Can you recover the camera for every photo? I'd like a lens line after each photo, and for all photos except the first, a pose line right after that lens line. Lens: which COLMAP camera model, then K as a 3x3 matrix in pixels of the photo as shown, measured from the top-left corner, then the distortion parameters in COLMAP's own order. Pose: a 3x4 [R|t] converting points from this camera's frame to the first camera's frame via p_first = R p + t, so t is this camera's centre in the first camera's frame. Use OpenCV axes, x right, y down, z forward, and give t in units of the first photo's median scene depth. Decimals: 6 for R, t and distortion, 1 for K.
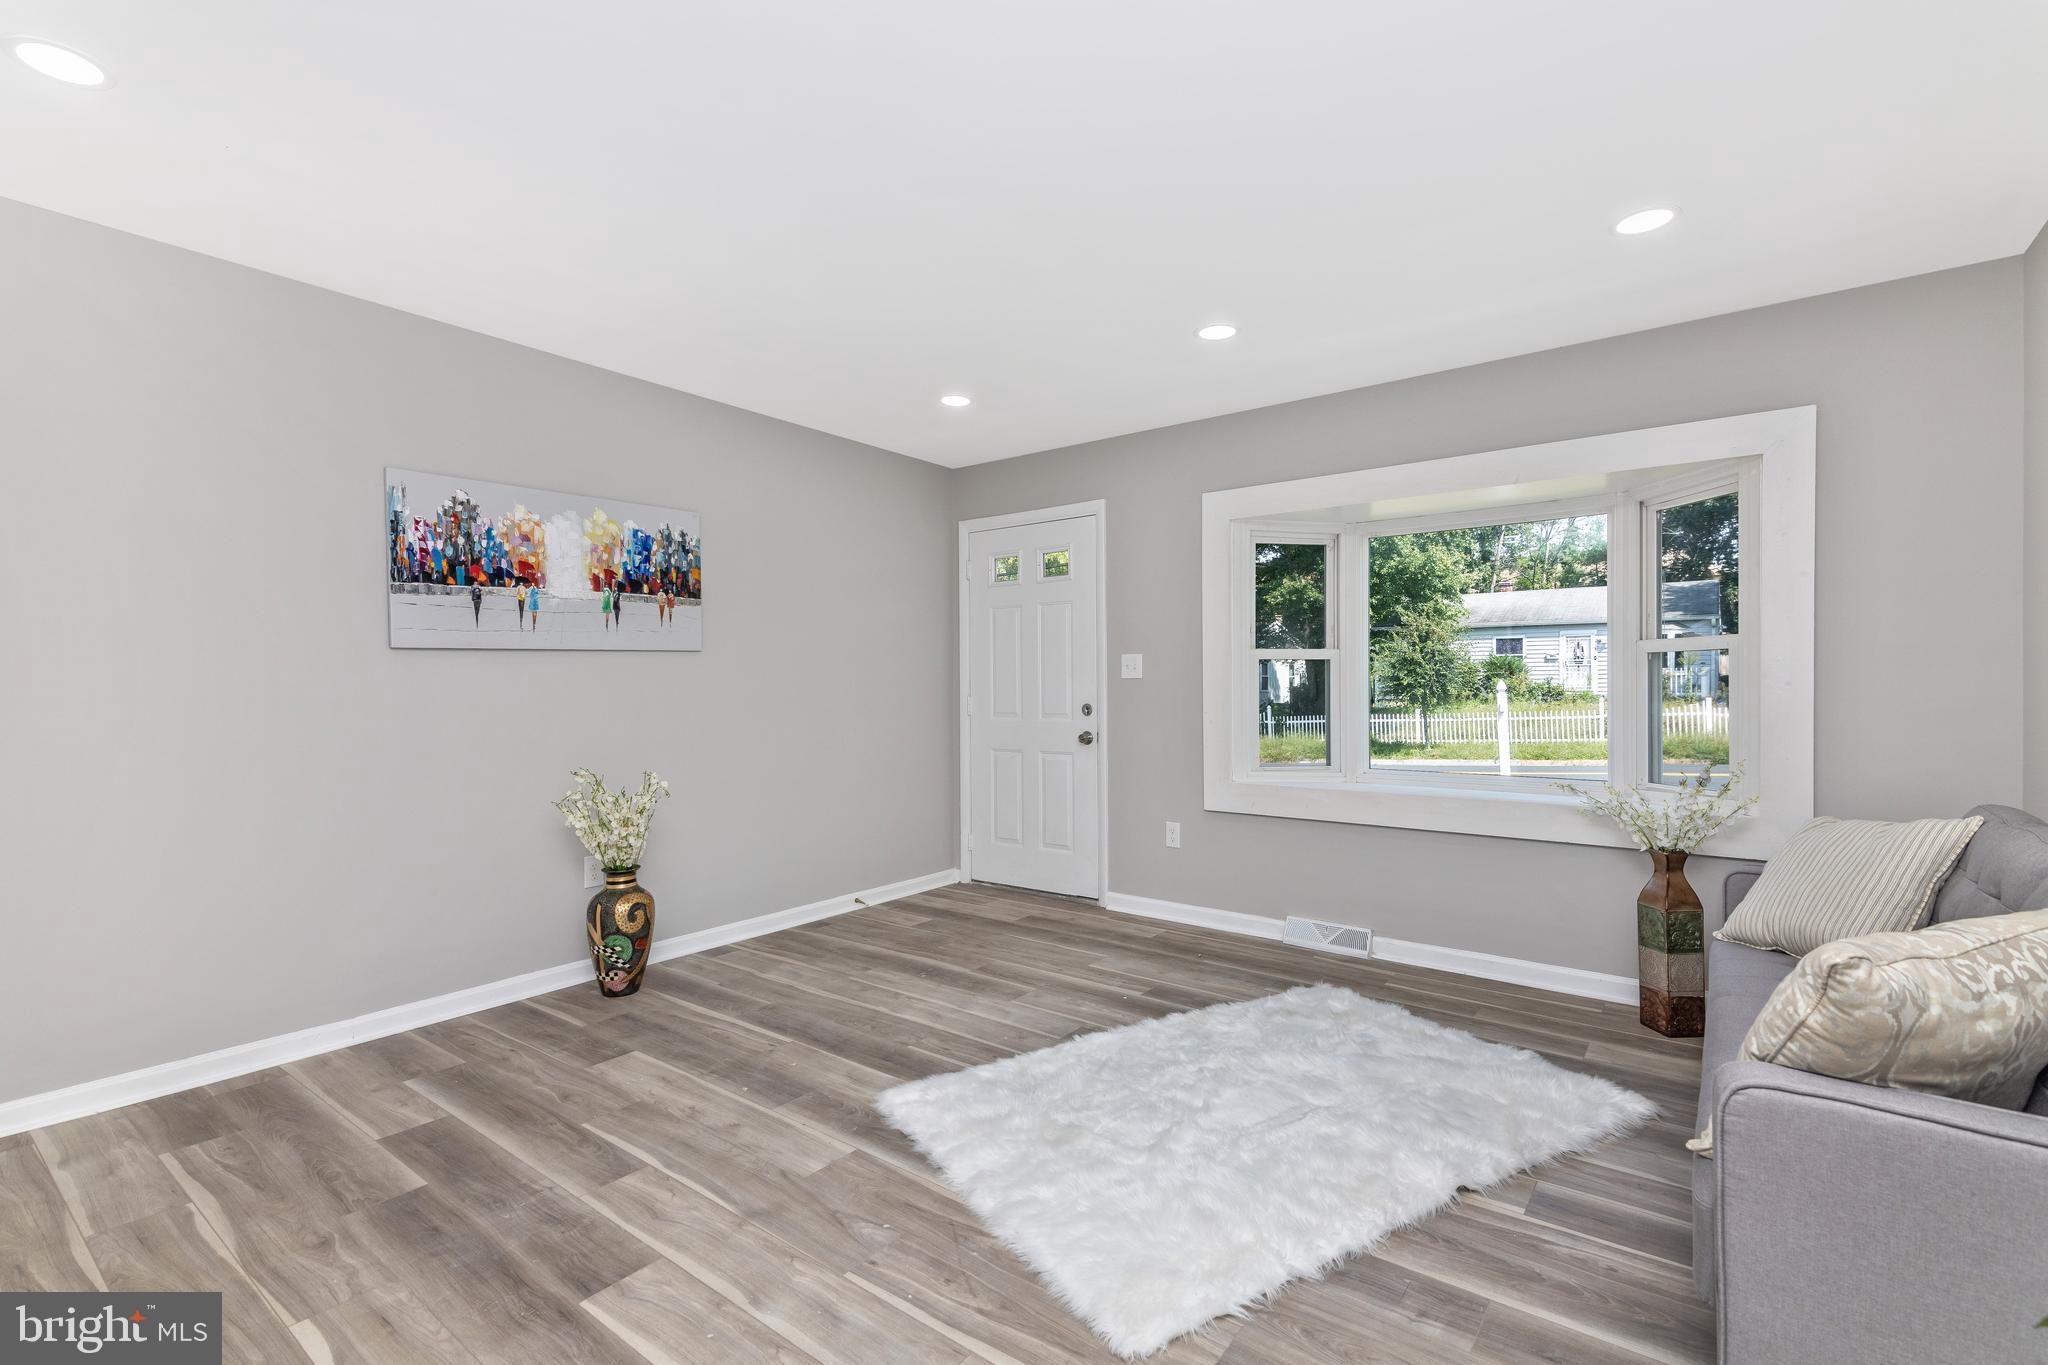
lens RADIAL K [[916.6, 0, 1038.3], [0, 916.6, 687.7], [0, 0, 1]] dist [0.026437, -0.000274]
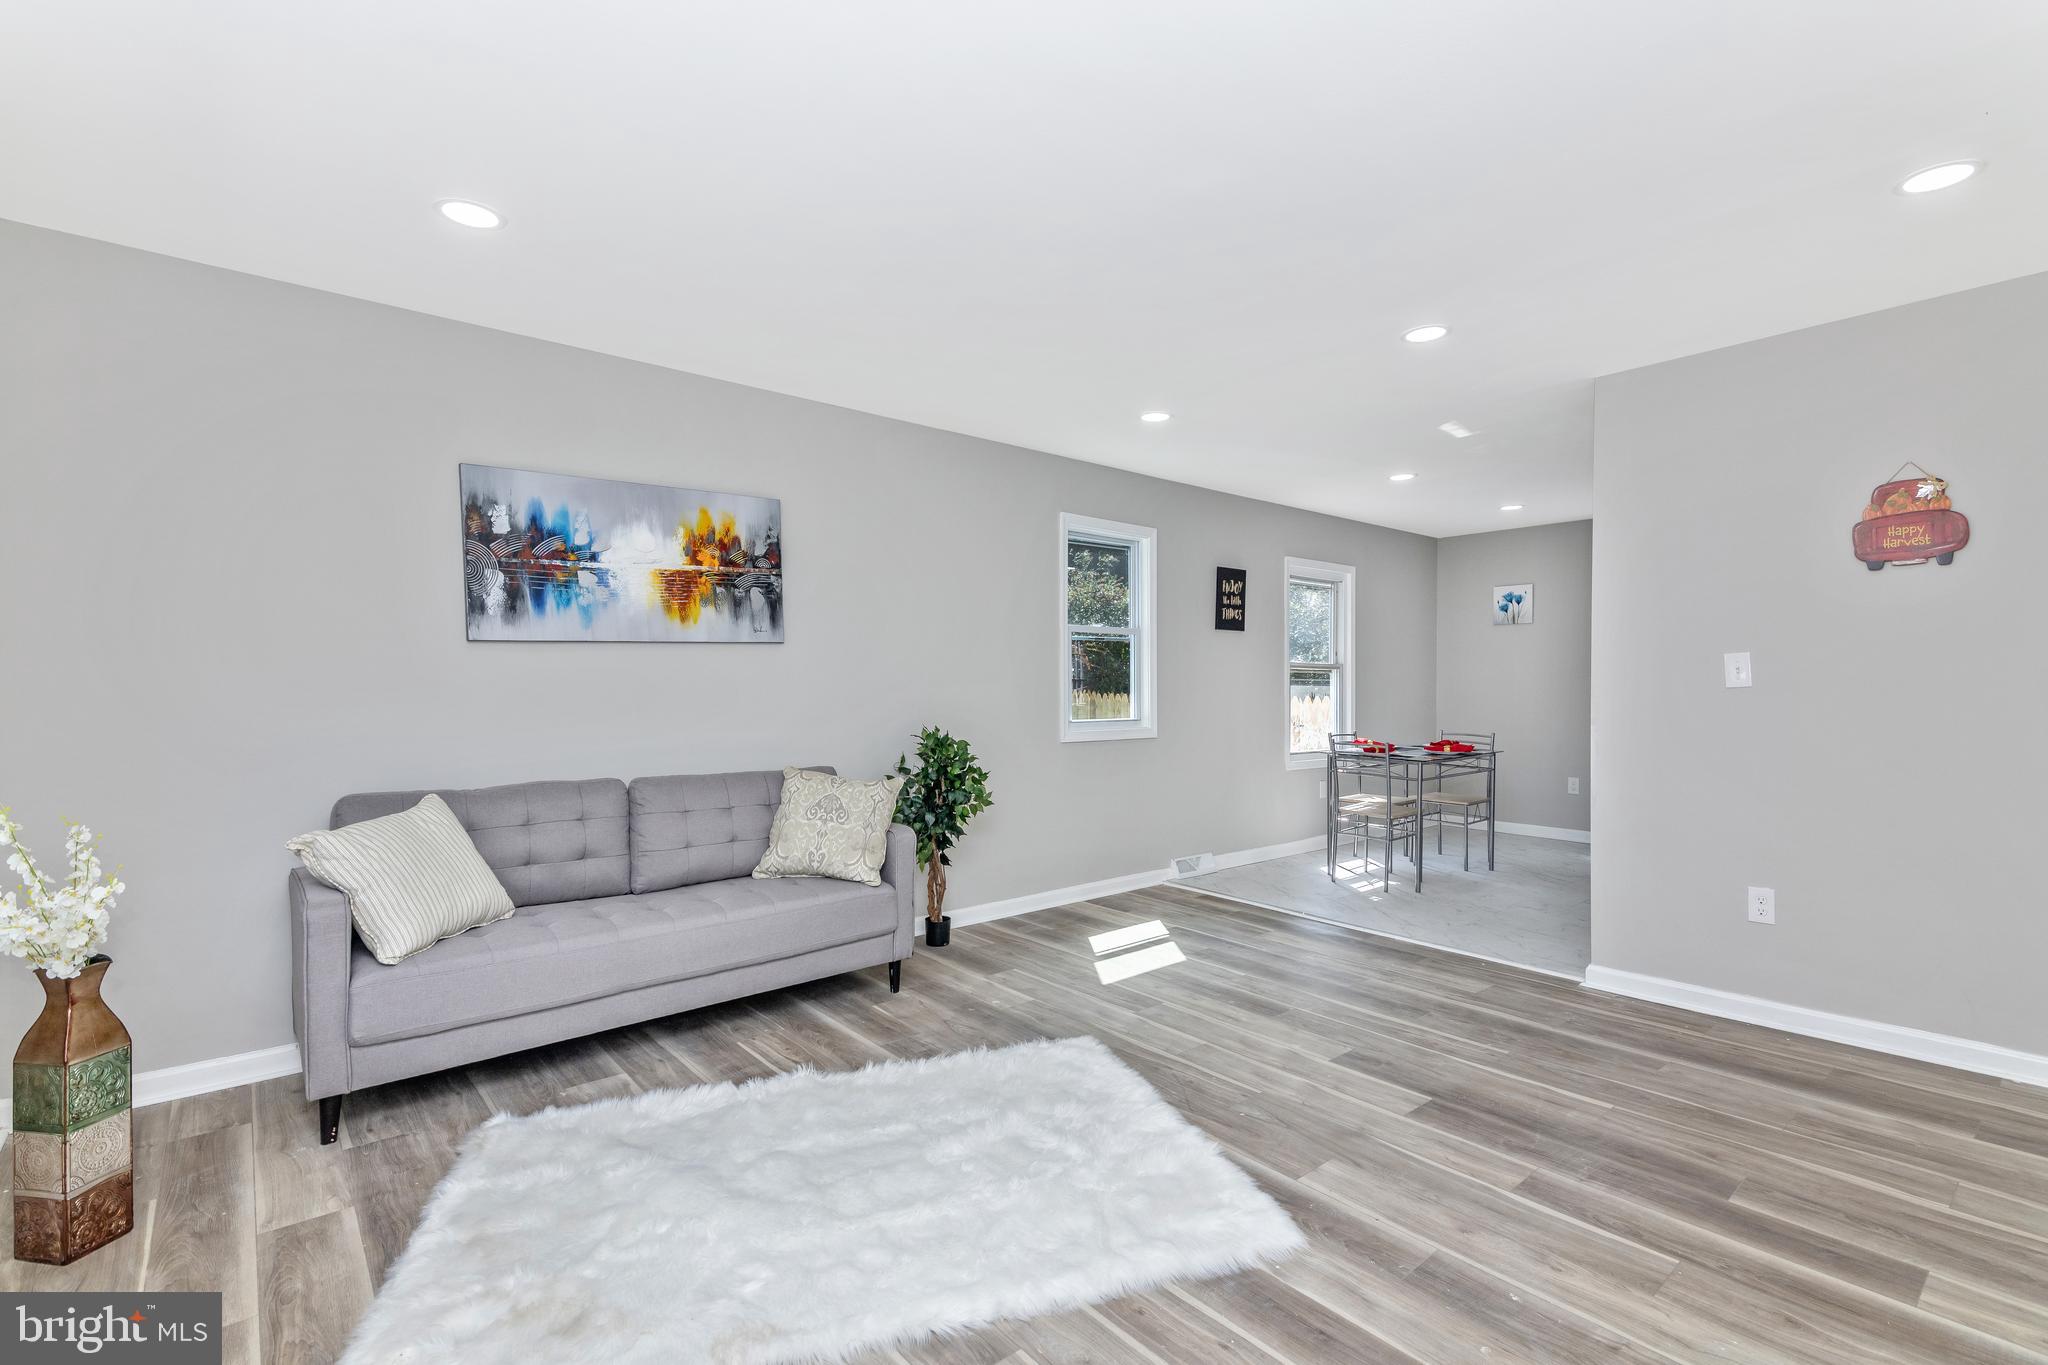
lens RADIAL K [[913.8, 0, 1036.1], [0, 913.8, 688.2], [0, 0, 1]] dist [0.055330, -0.022954]
pose [[-0.976197, -0.002244, 0.216874, -0.092454], [-0.000440, 0.999965, 0.008366, -0.013319], [-0.216886, 0.008072, -0.976164, 1.329475]]
